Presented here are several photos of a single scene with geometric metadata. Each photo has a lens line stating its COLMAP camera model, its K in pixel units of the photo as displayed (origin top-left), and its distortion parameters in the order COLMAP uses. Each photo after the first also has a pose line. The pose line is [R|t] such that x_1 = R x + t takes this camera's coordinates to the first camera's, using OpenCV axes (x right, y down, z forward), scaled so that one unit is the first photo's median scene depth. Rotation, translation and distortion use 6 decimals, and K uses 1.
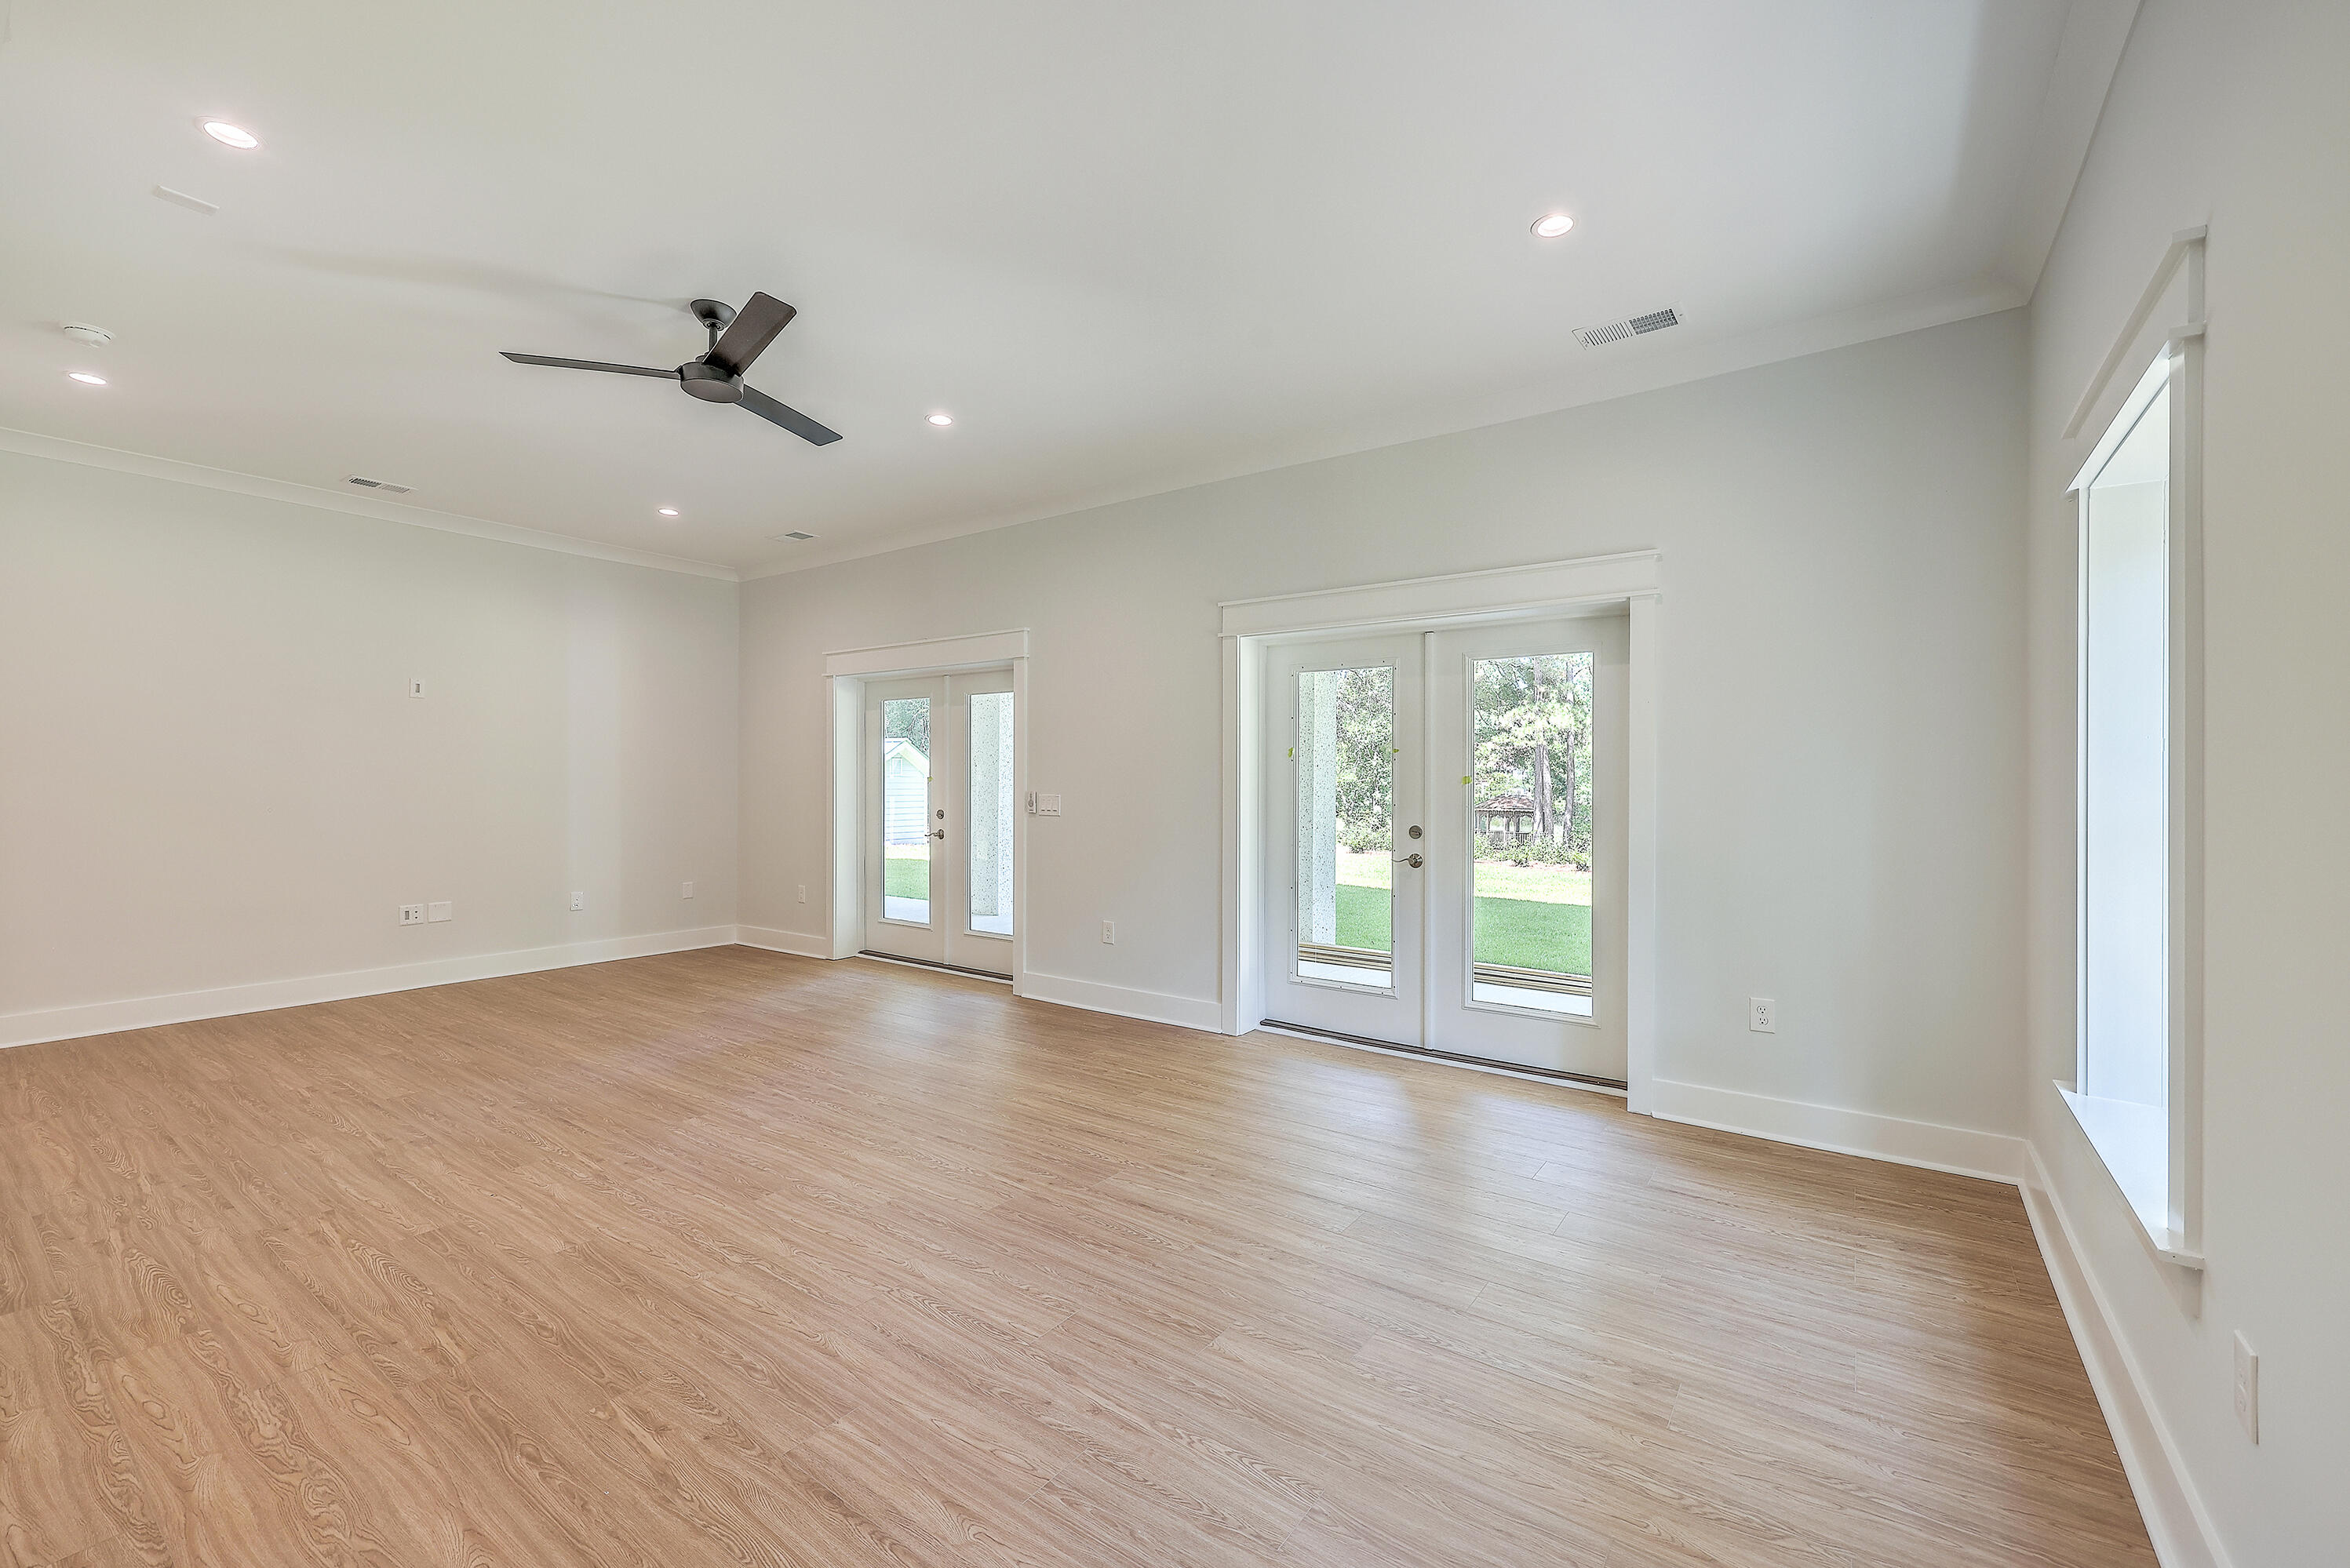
lens RADIAL K [[953.7, 0, 1164.9], [0, 953.7, 771.9], [0, 0, 1]] dist [0.000575, -0.001114]
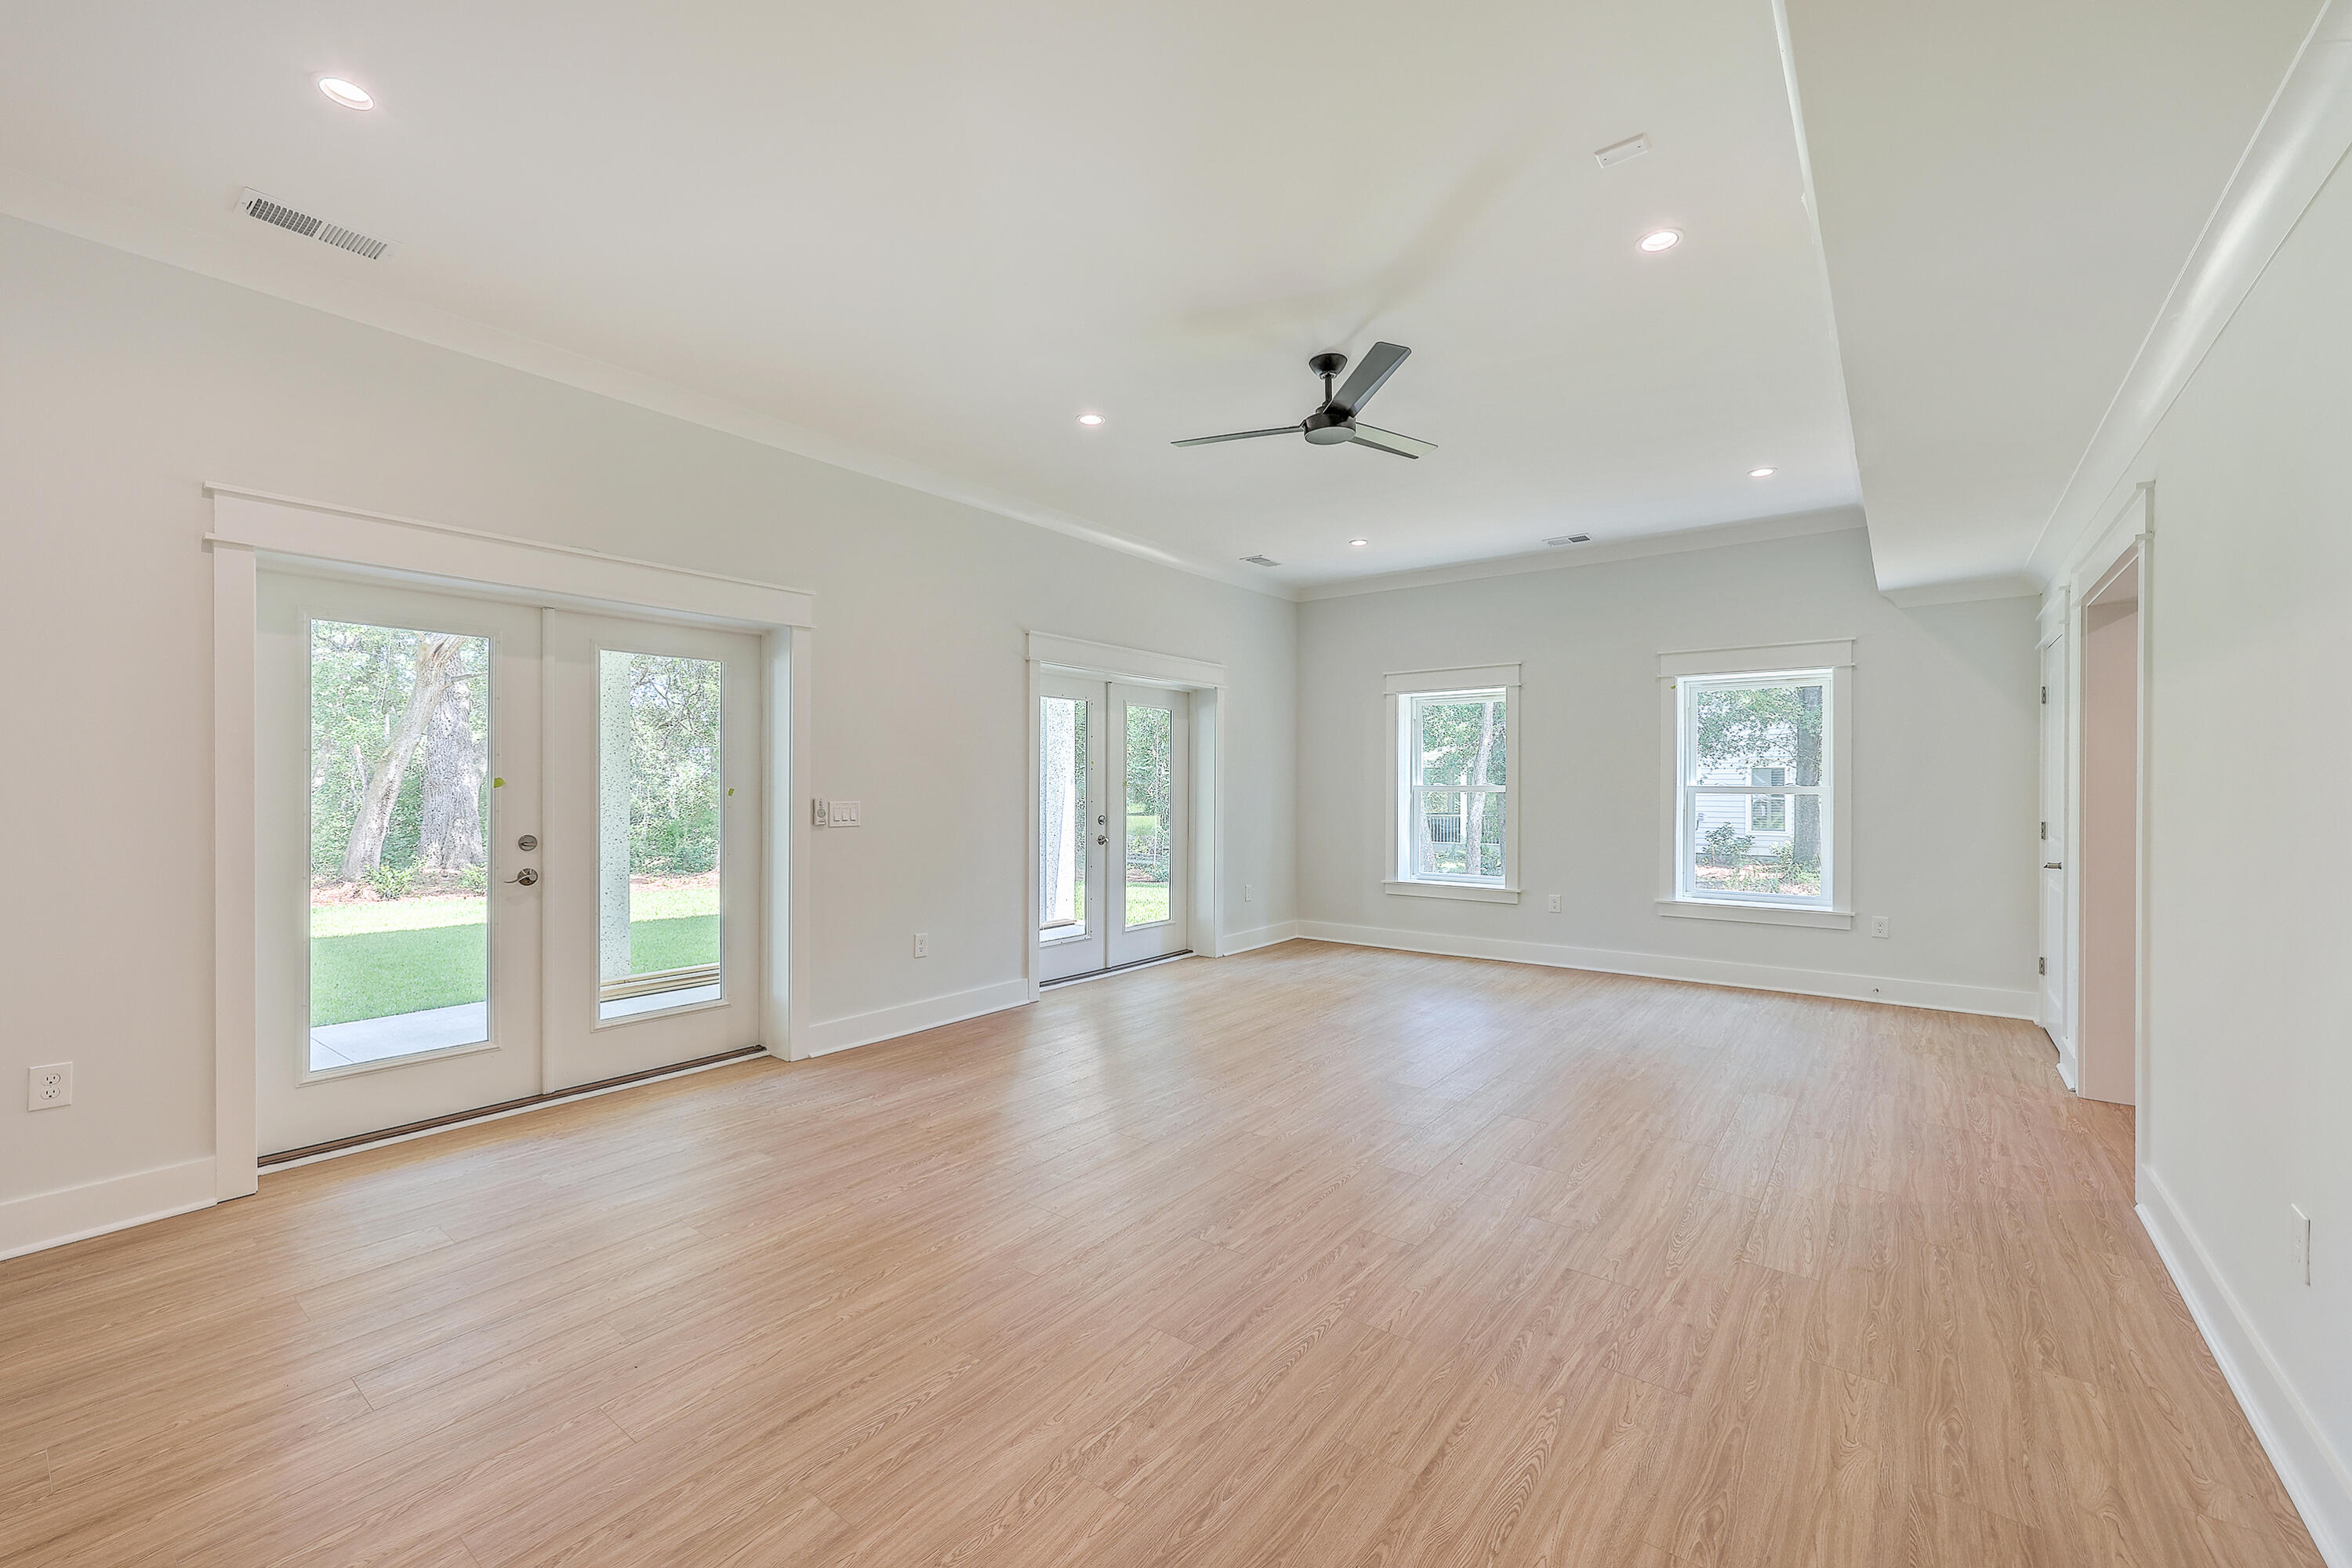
lens RADIAL K [[954.6, 0, 1185.9], [0, 954.6, 786.2], [0, 0, 1]] dist [0.000575, -0.001114]
pose [[0.021397, -0.005666, 0.999755, -0.712787], [-0.012989, 0.999898, 0.005944, 0.000695], [-0.999687, -0.013113, 0.021322, 0.509749]]
